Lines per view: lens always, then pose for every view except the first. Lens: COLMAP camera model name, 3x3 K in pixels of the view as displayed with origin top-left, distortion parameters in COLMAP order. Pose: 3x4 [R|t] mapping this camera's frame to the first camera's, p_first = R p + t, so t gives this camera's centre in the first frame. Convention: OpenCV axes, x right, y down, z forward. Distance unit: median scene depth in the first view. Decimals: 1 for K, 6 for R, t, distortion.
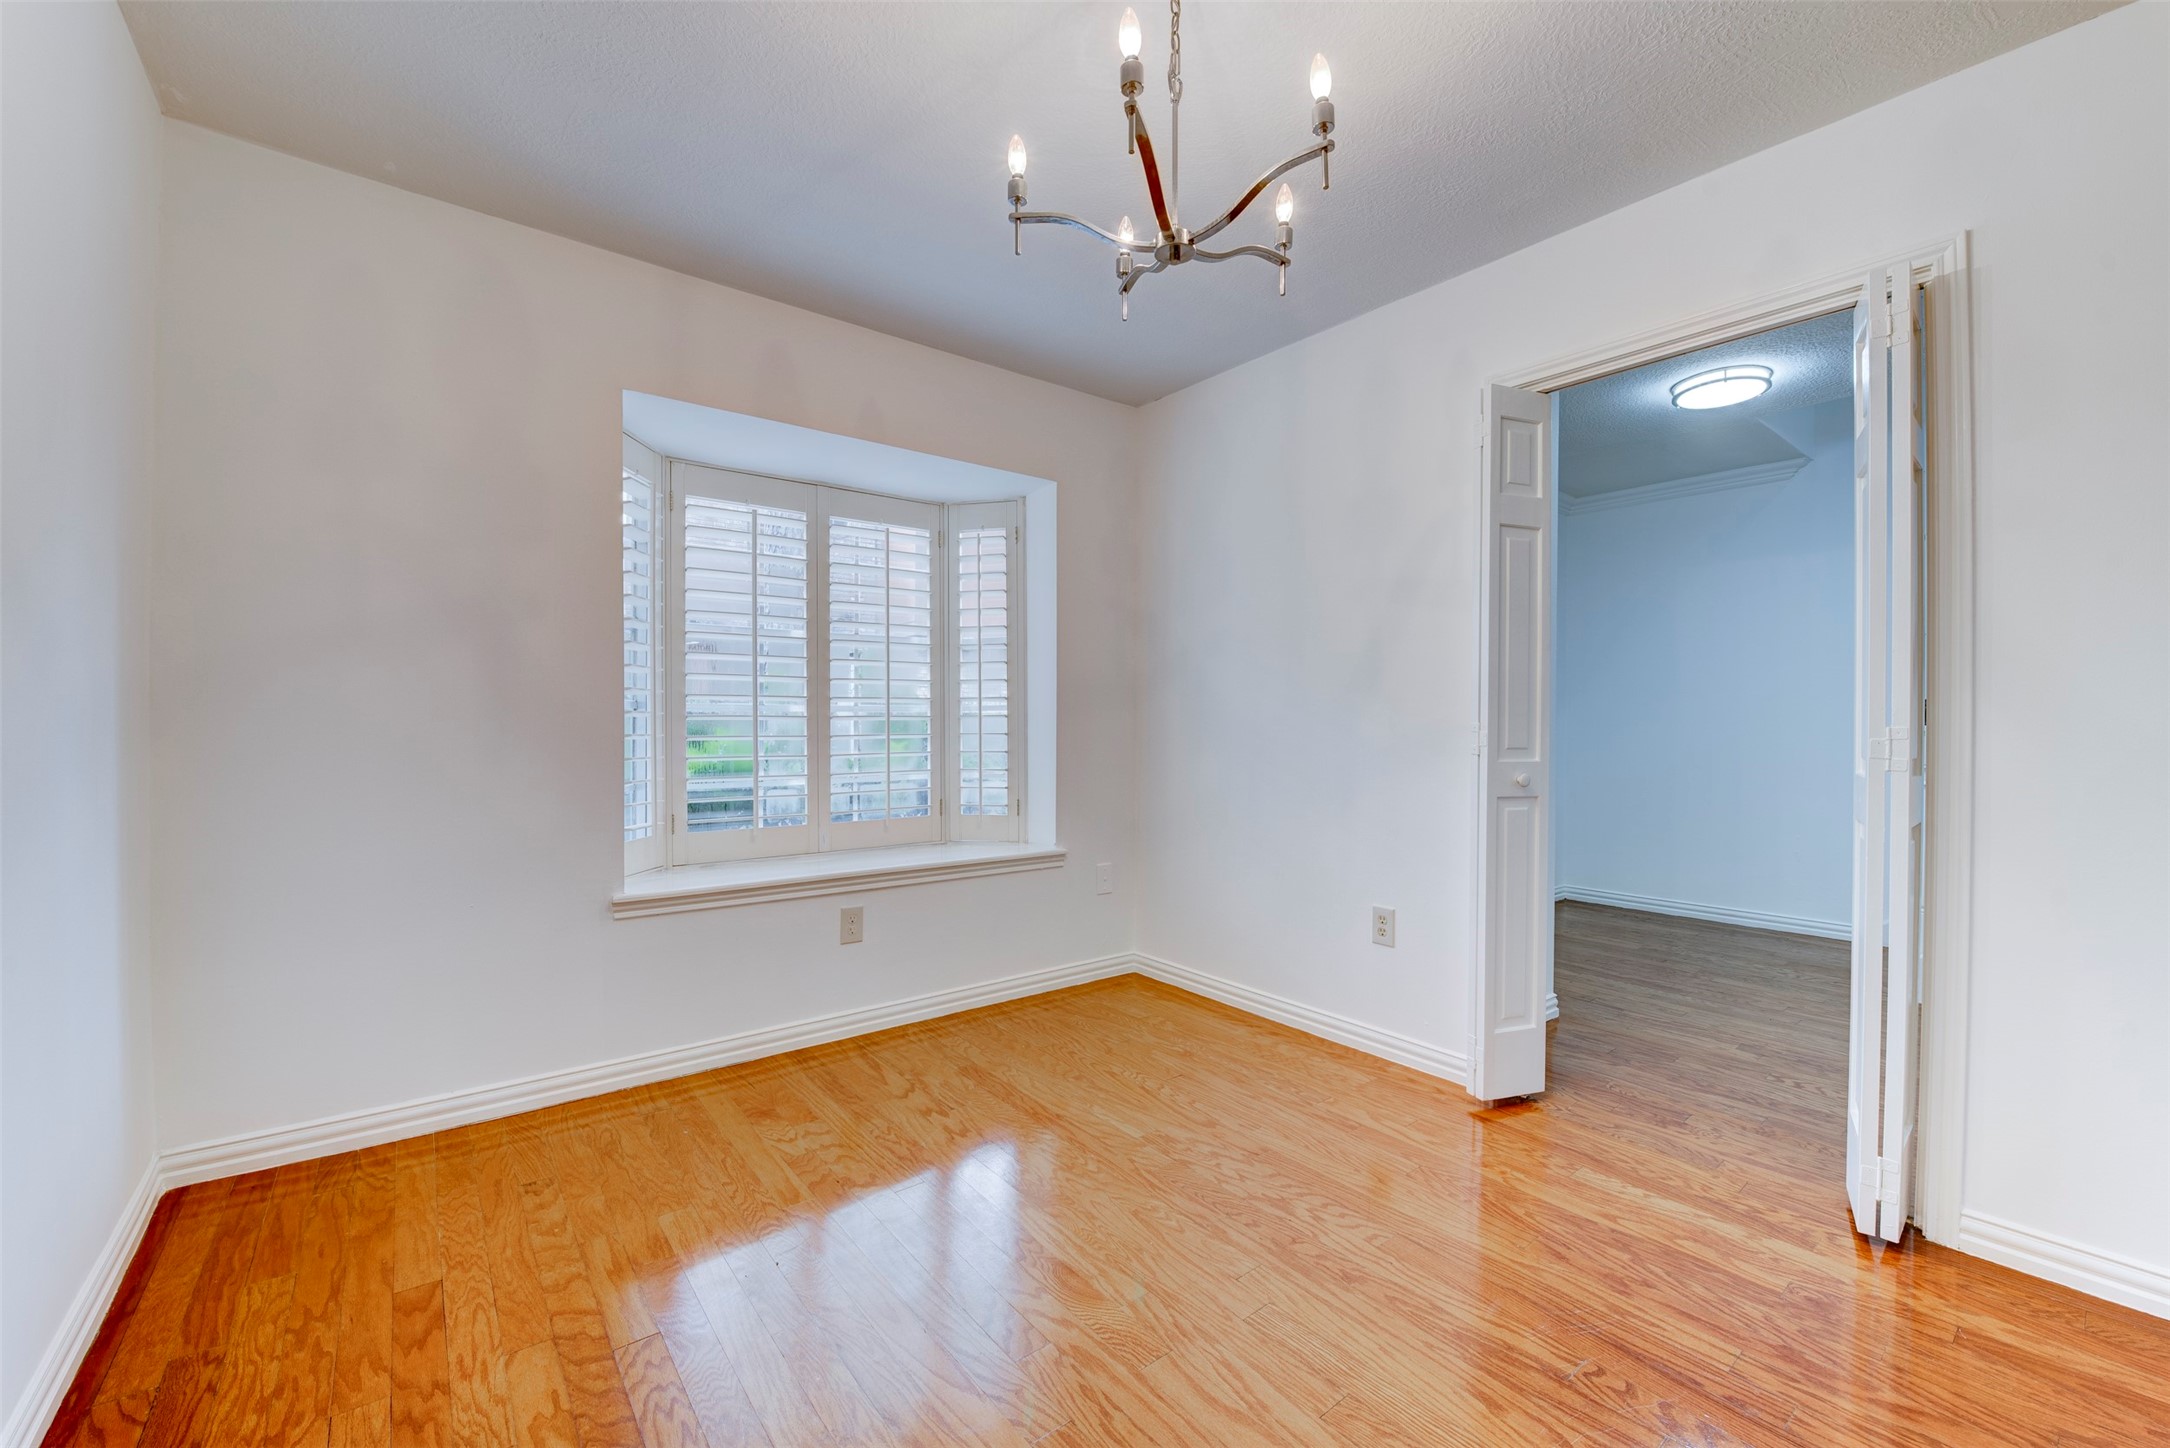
lens RADIAL K [[866.9, 0, 1083.7], [0, 866.9, 725.3], [0, 0, 1]] dist [-0.017273, -0.001017]
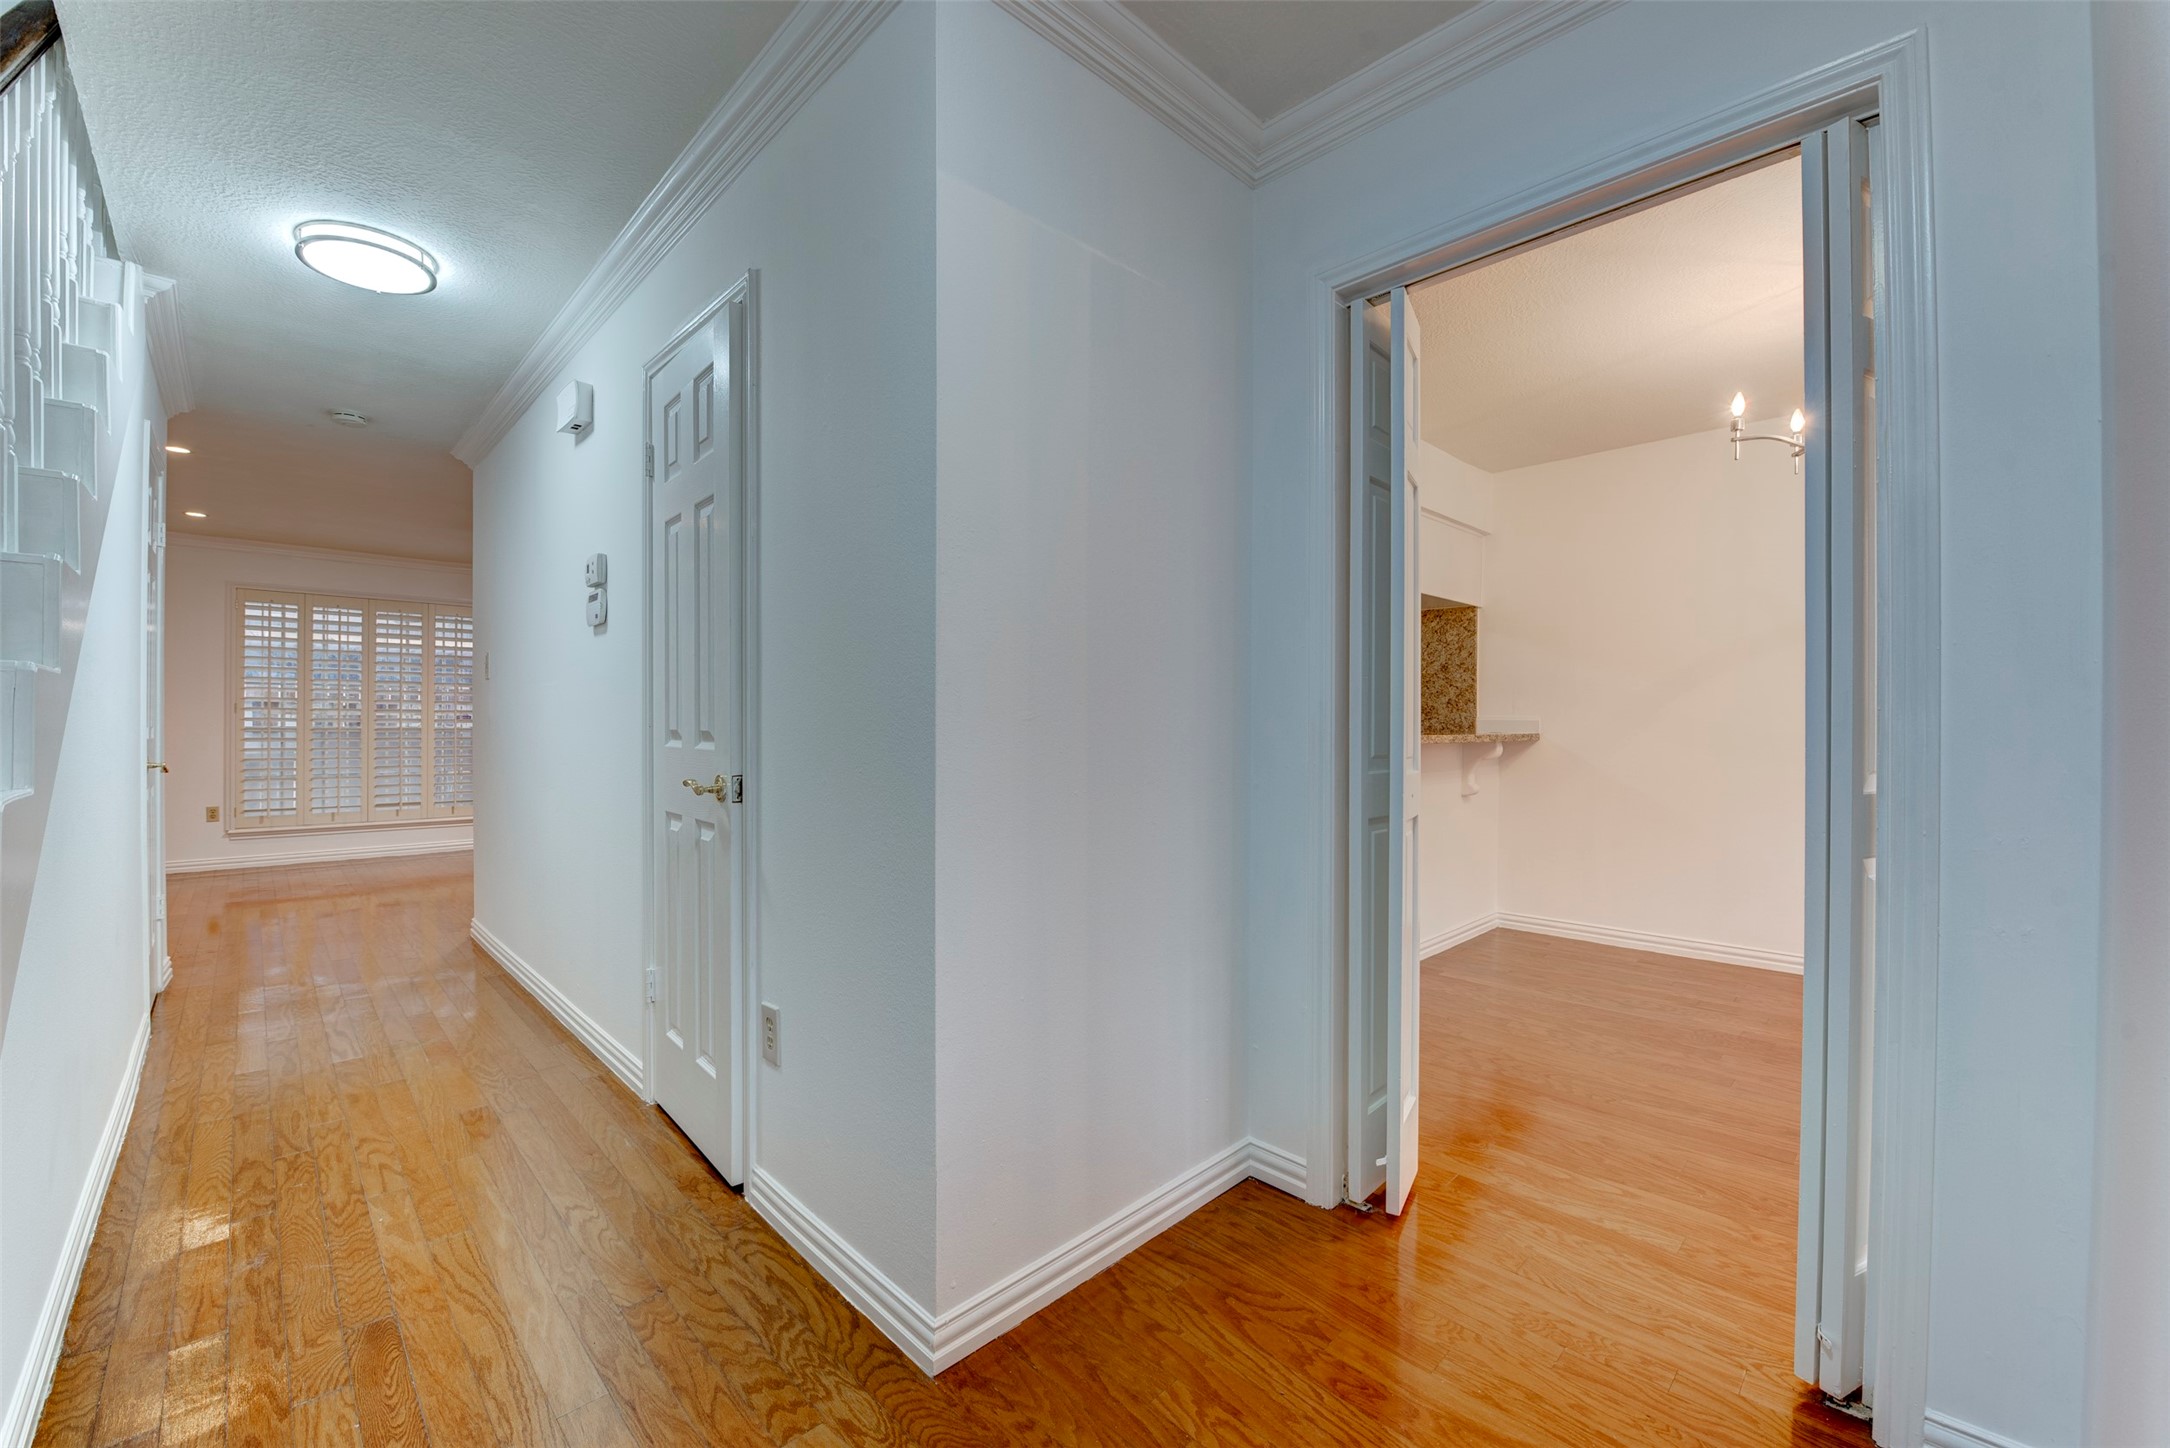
lens RADIAL K [[866.9, 0, 1083.7], [0, 866.9, 725.3], [0, 0, 1]] dist [-0.017273, -0.001017]
pose [[-0.994387, -0.008210, -0.105483, 1.395536], [-0.009603, 0.999873, 0.012702, -0.010748], [0.105365, 0.013643, -0.994340, 1.964406]]
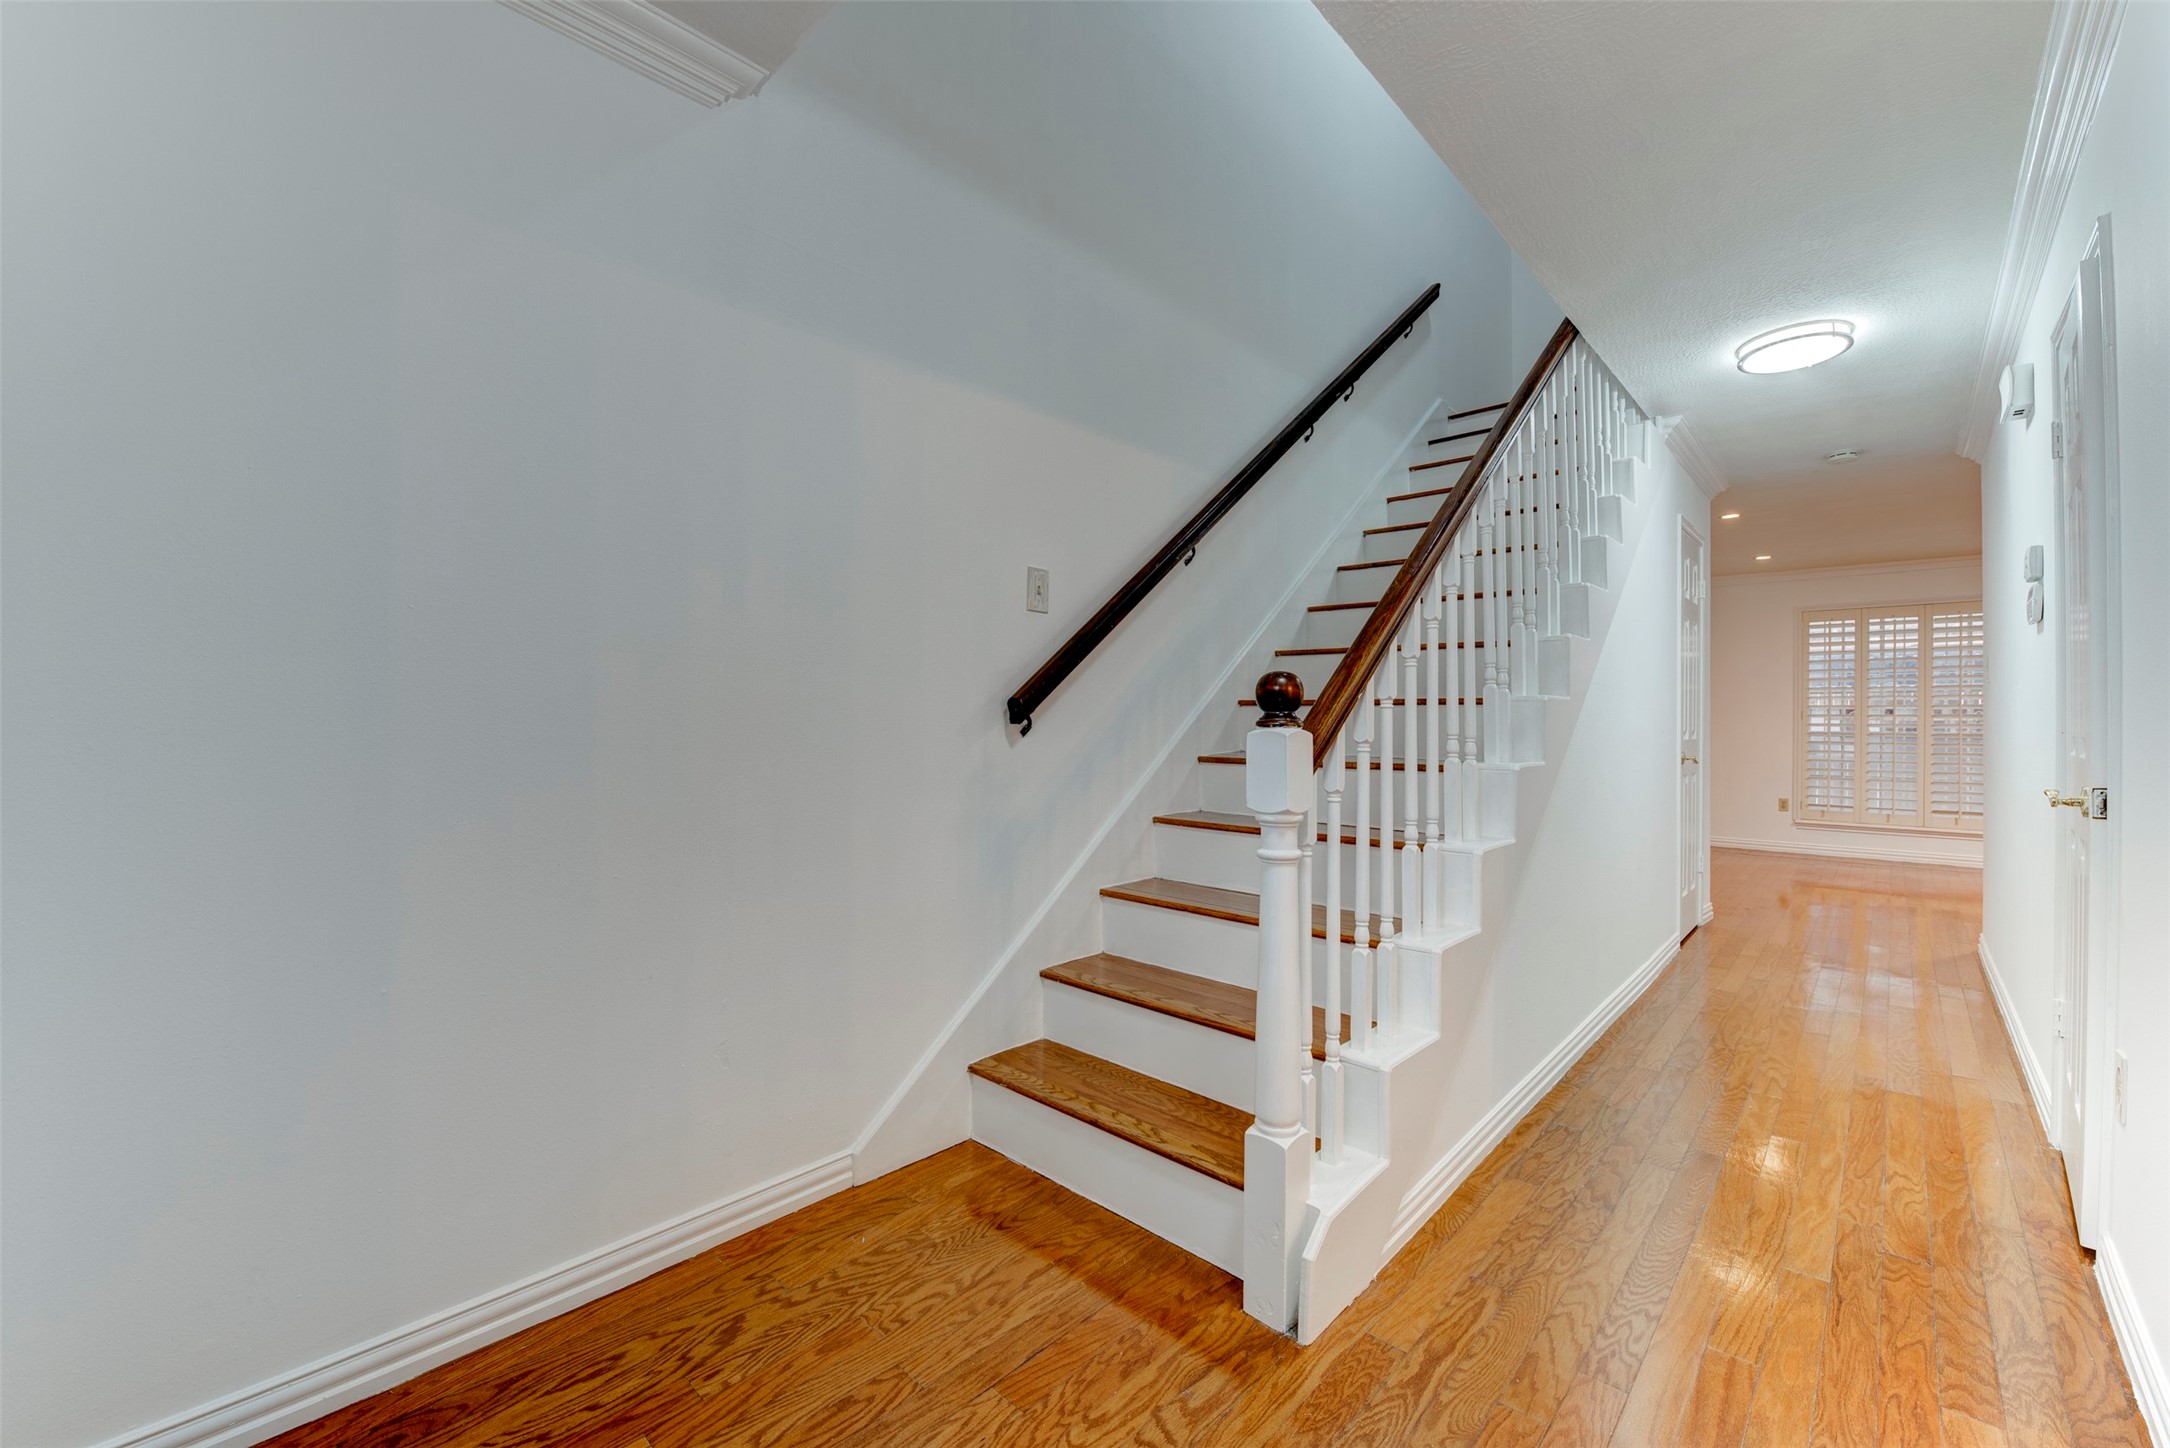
lens RADIAL K [[860.0, 0, 1084.7], [0, 860.0, 720.4], [0, 0, 1]] dist [-0.021707, 0.000049]
pose [[-0.144037, -0.002965, 0.989568, 0.915631], [0.006339, 0.999972, 0.003919, -0.016899], [-0.989552, 0.006837, -0.144014, 2.105274]]
